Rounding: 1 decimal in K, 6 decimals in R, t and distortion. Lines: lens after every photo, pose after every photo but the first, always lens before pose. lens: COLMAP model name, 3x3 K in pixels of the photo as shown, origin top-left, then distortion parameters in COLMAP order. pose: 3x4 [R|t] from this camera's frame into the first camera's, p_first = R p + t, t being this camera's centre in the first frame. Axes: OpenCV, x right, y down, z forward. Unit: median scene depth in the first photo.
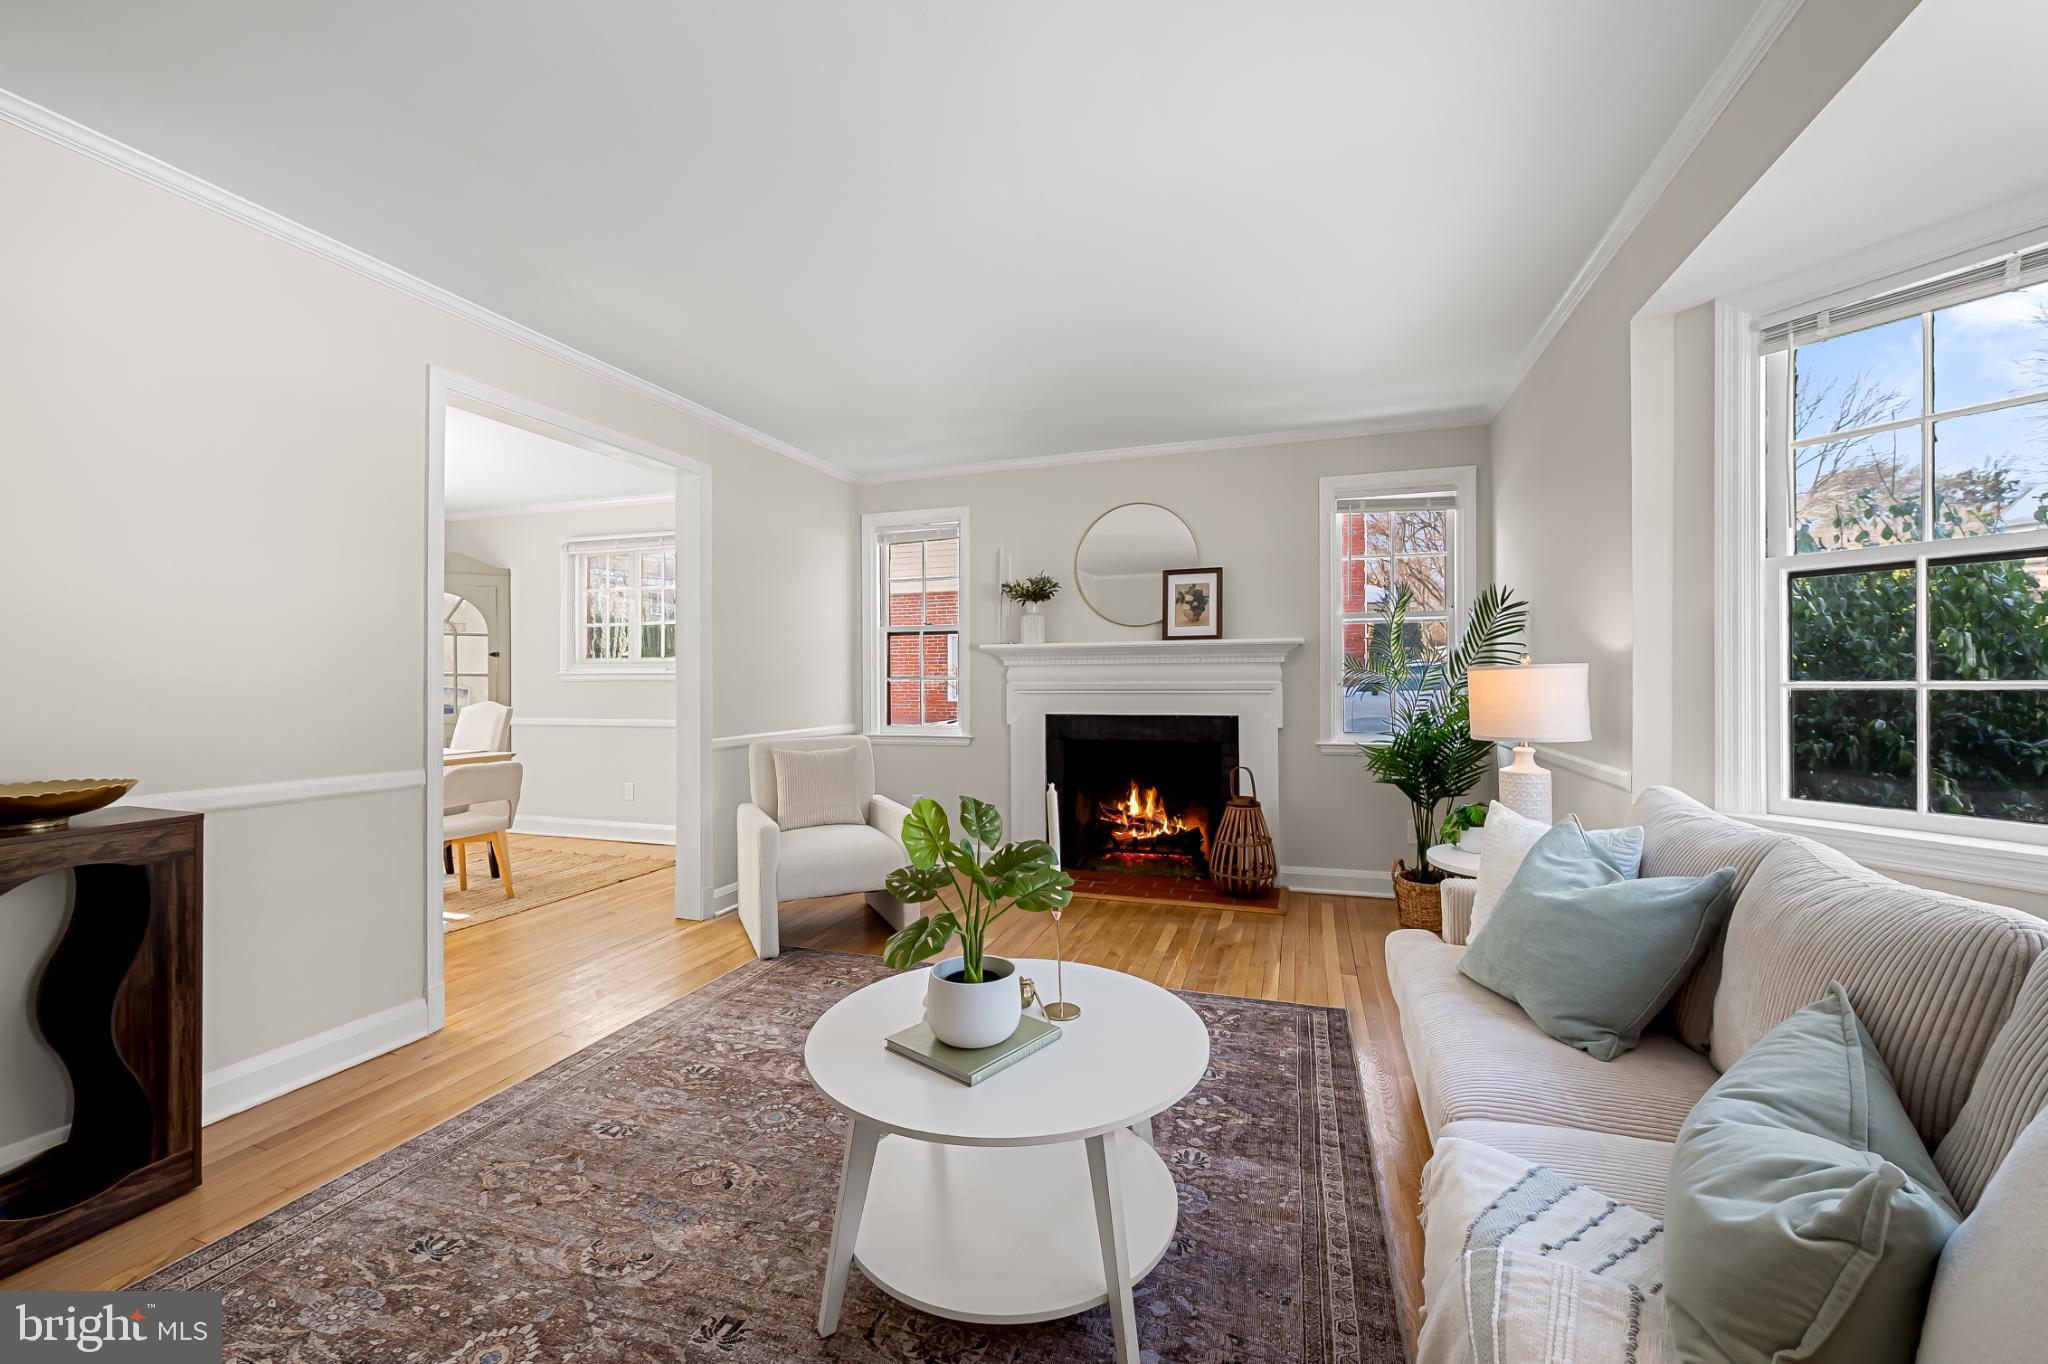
lens RADIAL K [[812.2, 0, 1030.4], [0, 812.2, 680.0], [0, 0, 1]] dist [-0.001150, -0.001033]
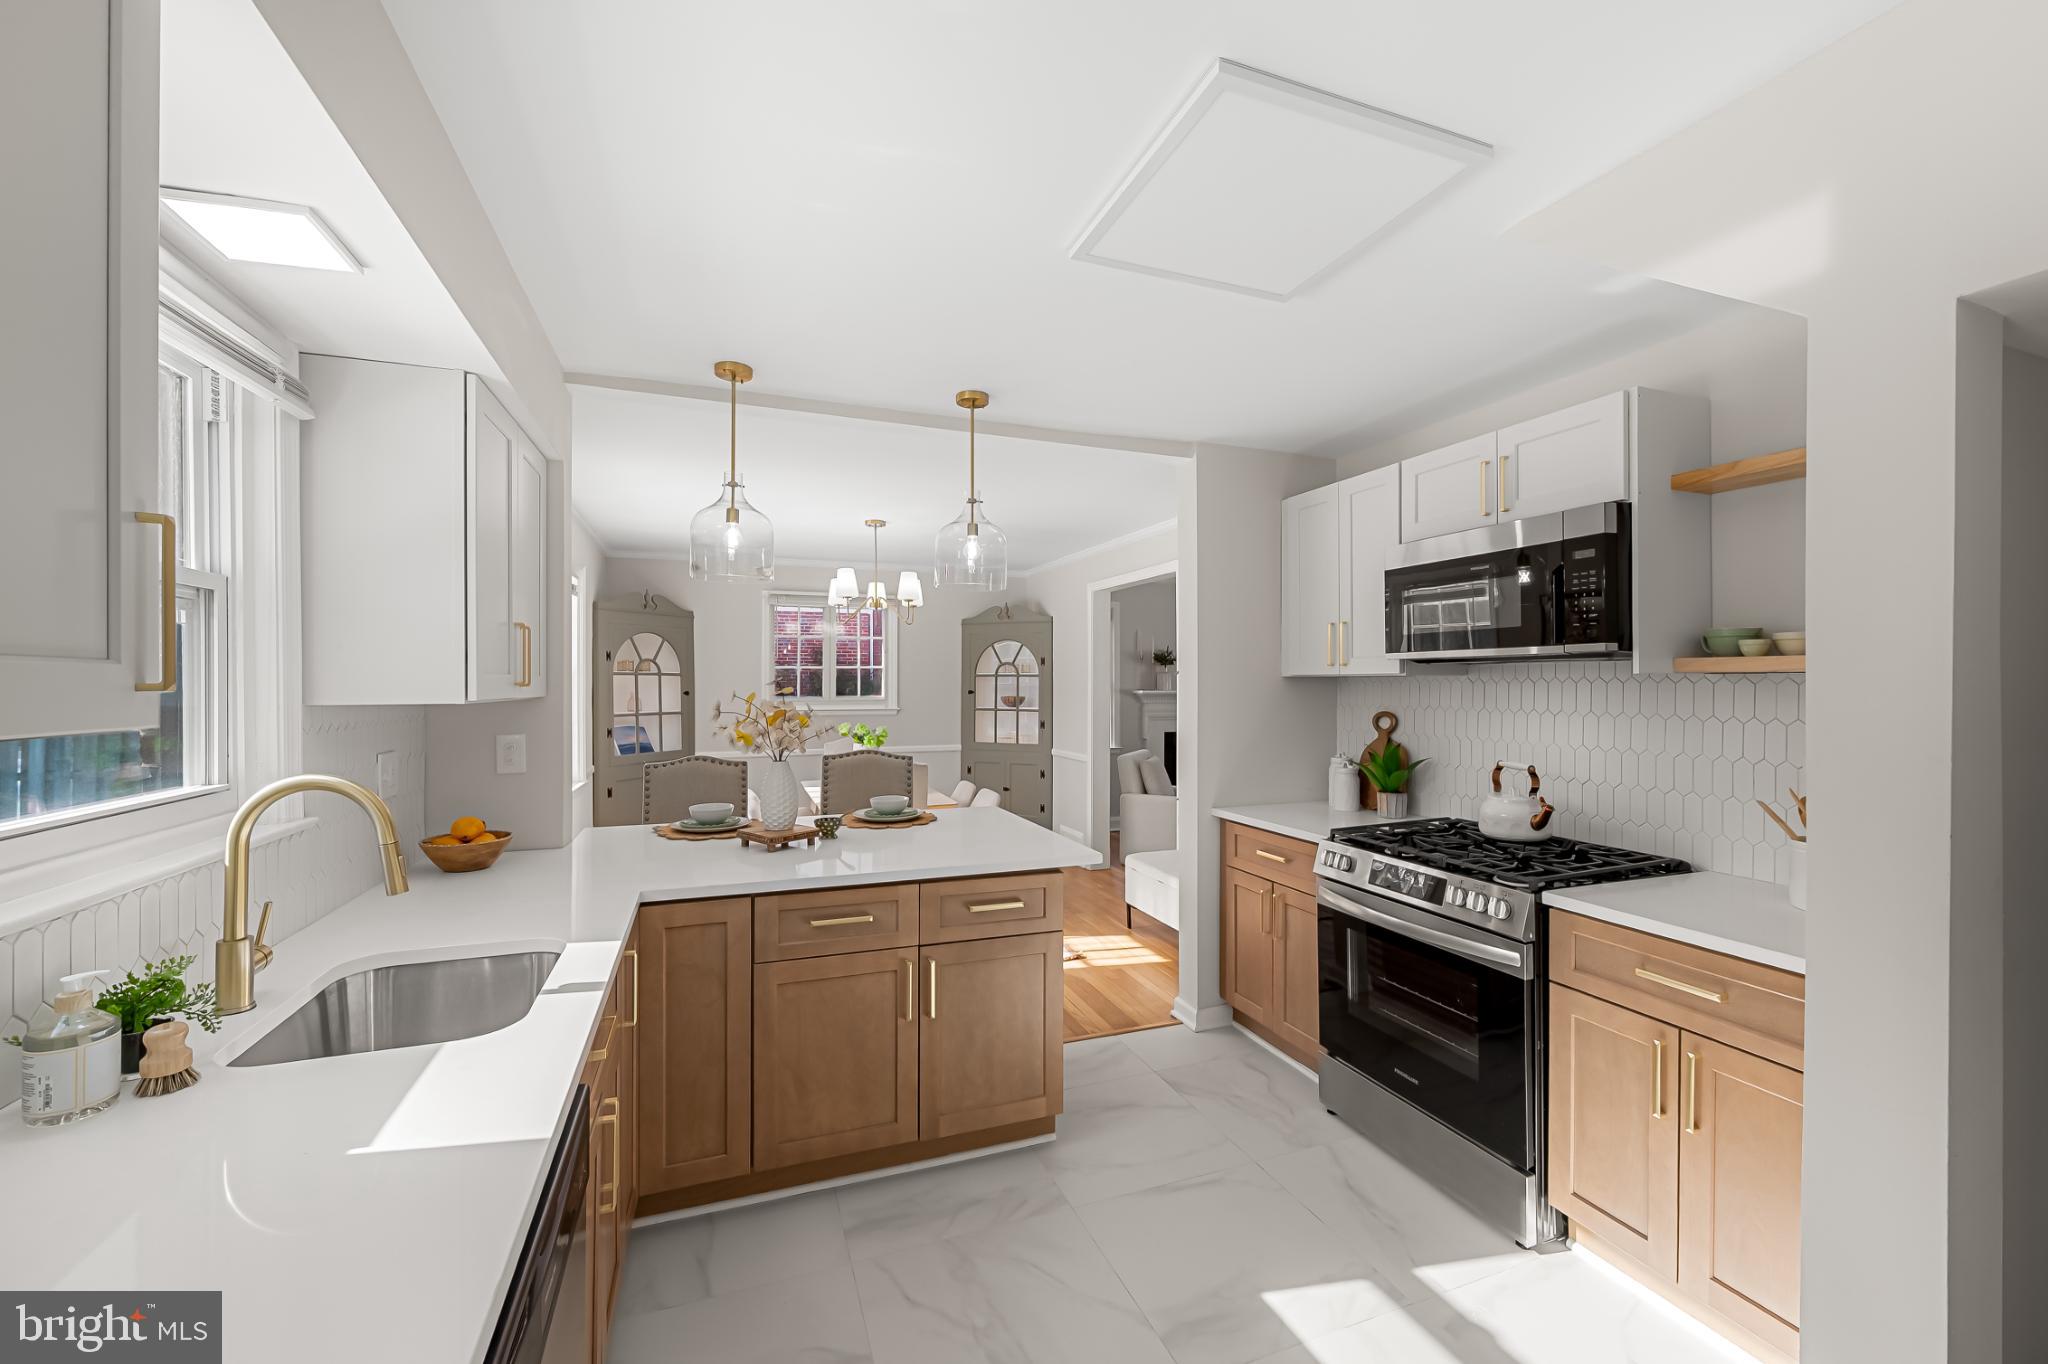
lens RADIAL K [[812.2, 0, 1025.6], [0, 812.2, 685.4], [0, 0, 1]] dist [-0.001150, -0.001033]
pose [[0.782300, -0.000163, 0.622902, -2.326365], [0.000531, 1.000000, -0.000404, -0.098840], [-0.622902, 0.000647, 0.782300, -0.213226]]
